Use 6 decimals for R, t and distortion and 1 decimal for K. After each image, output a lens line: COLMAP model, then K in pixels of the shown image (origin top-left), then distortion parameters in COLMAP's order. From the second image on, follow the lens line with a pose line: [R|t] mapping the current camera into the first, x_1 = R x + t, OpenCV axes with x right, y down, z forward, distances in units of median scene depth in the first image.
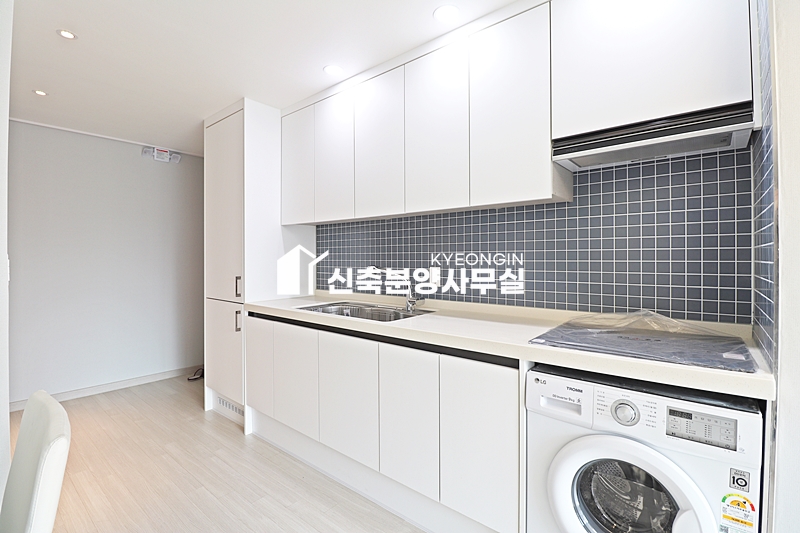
lens RADIAL K [[376.1, 0, 397.4], [0, 376.1, 257.5], [0, 0, 1]] dist [0.001297, -0.015359]
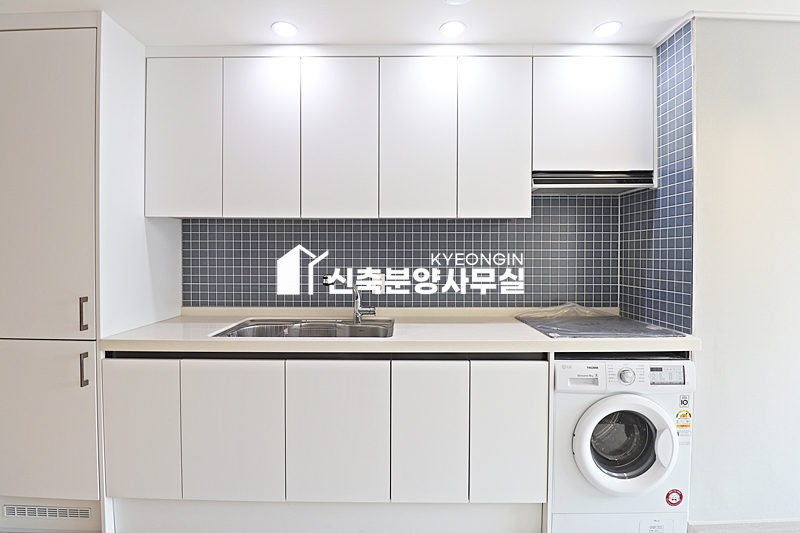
lens RADIAL K [[376.1, 0, 397.4], [0, 376.1, 257.5], [0, 0, 1]] dist [0.001297, -0.015359]
pose [[0.761982, -0.003502, 0.647589, -0.718908], [-0.004572, 0.999931, 0.010788, -0.039851], [-0.647583, -0.011181, 0.761913, 0.341553]]
